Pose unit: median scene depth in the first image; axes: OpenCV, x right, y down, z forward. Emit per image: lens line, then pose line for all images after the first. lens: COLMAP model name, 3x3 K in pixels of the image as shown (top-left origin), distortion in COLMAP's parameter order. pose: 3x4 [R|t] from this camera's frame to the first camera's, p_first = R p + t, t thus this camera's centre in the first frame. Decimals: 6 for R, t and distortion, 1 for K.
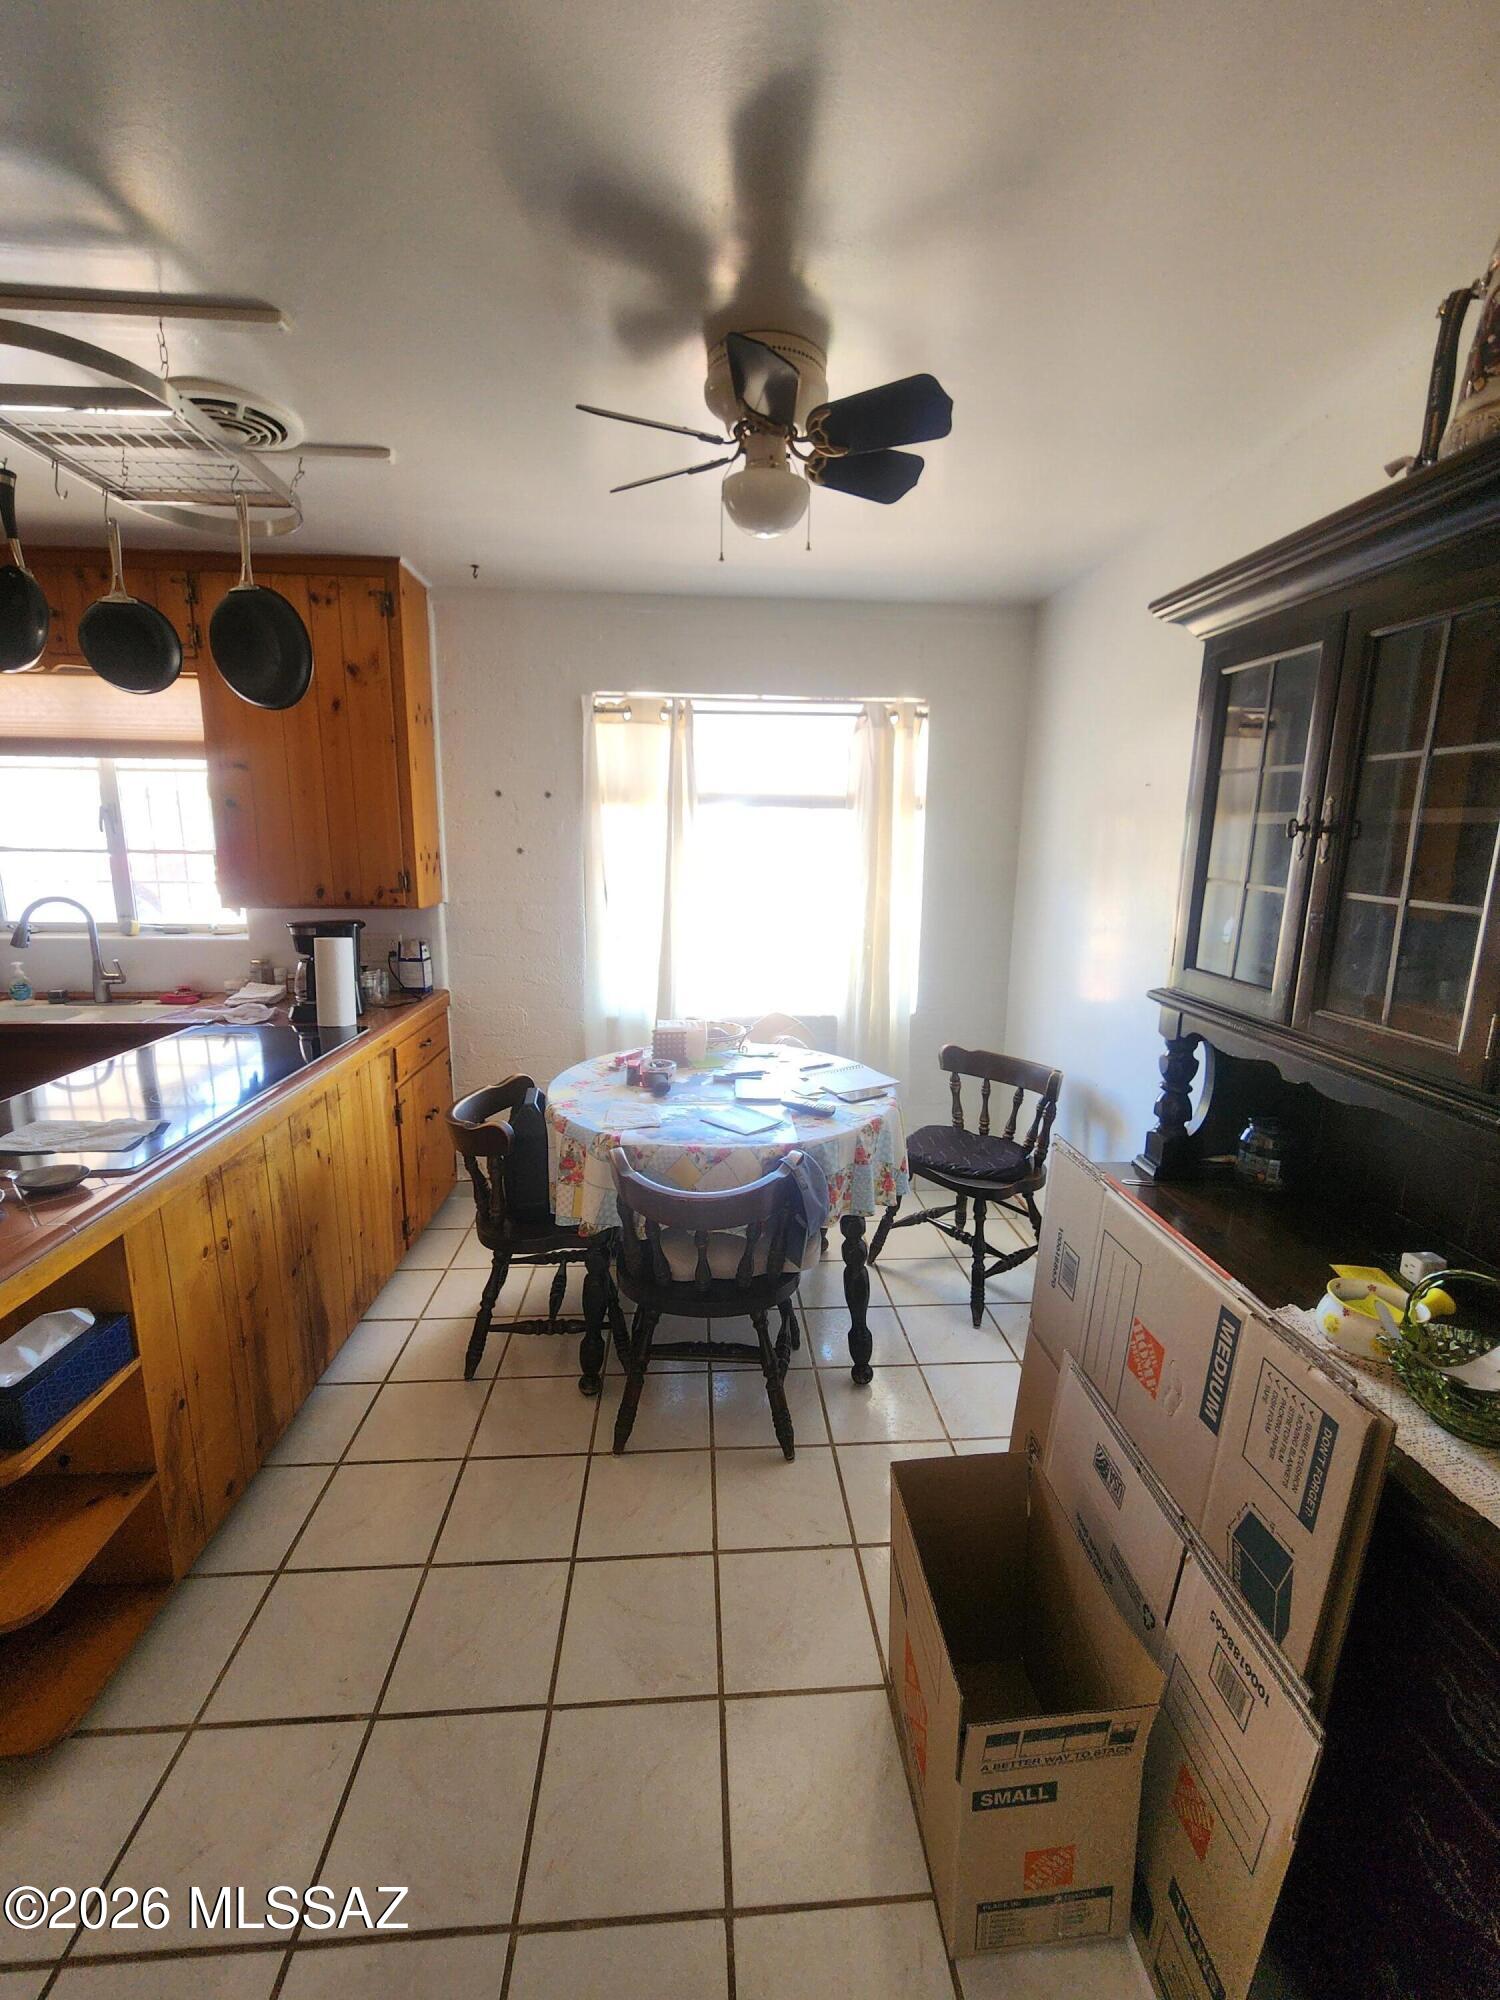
lens RADIAL K [[828.8, 0, 750.1], [0, 828.8, 1006.3], [0, 0, 1]] dist [0.004966, 0.000315]
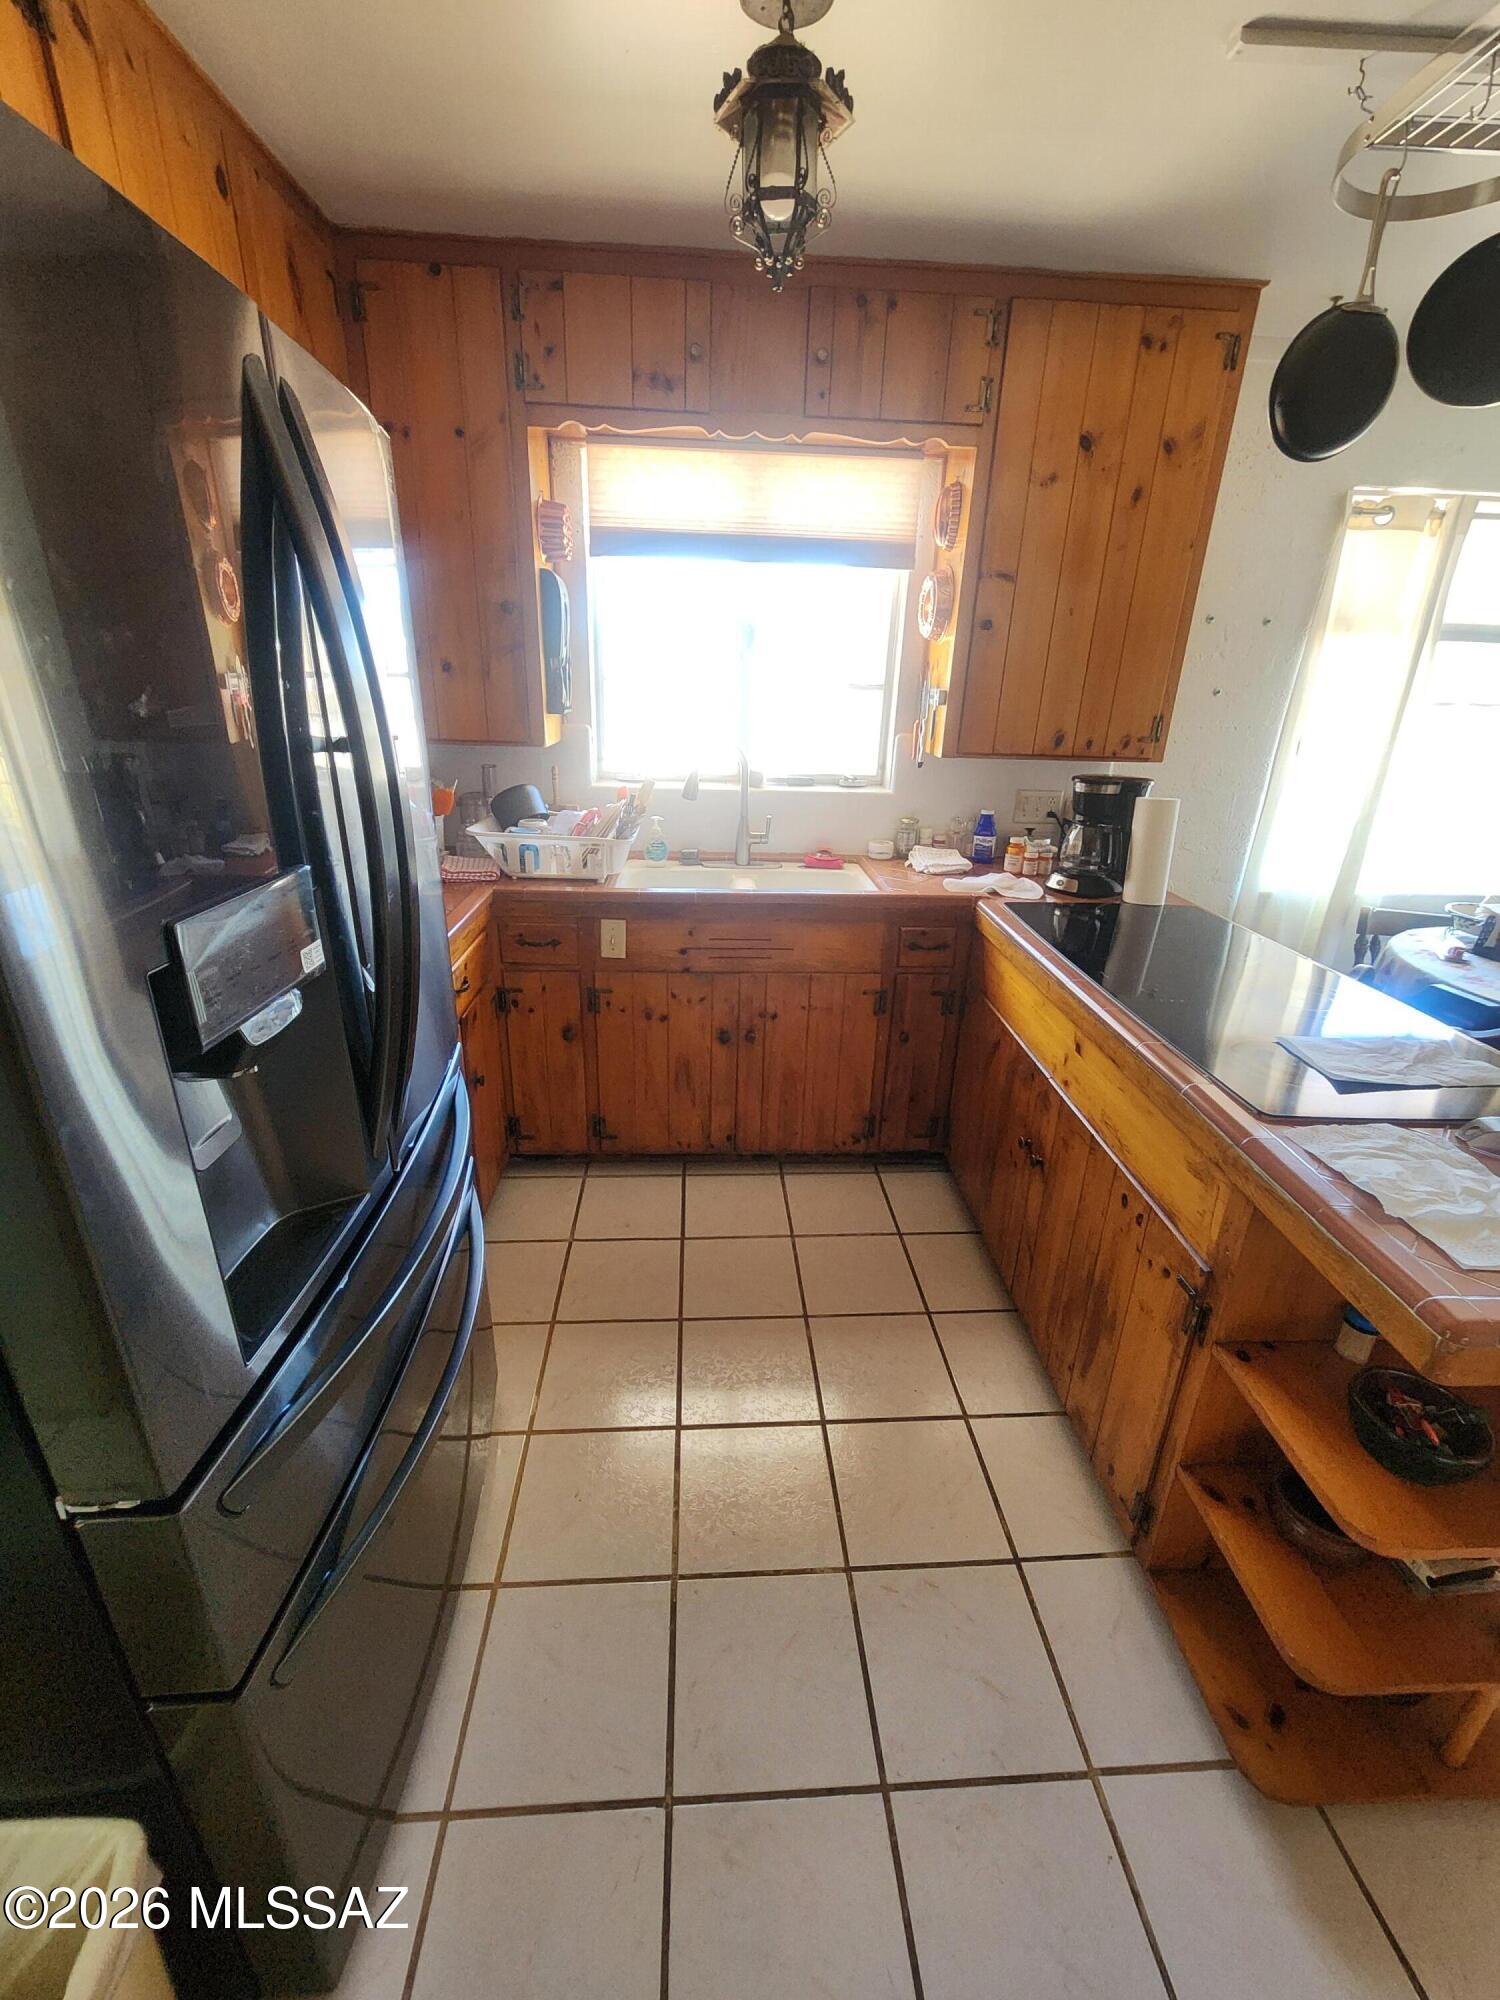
lens RADIAL K [[828.8, 0, 754.7], [0, 828.8, 993.3], [0, 0, 1]] dist [0.004966, 0.000315]
pose [[0.999699, 0.024507, -0.000984, -0.757370], [-0.024014, 0.986184, 0.163902, -0.014935], [0.004987, -0.163829, 0.986476, 0.126800]]
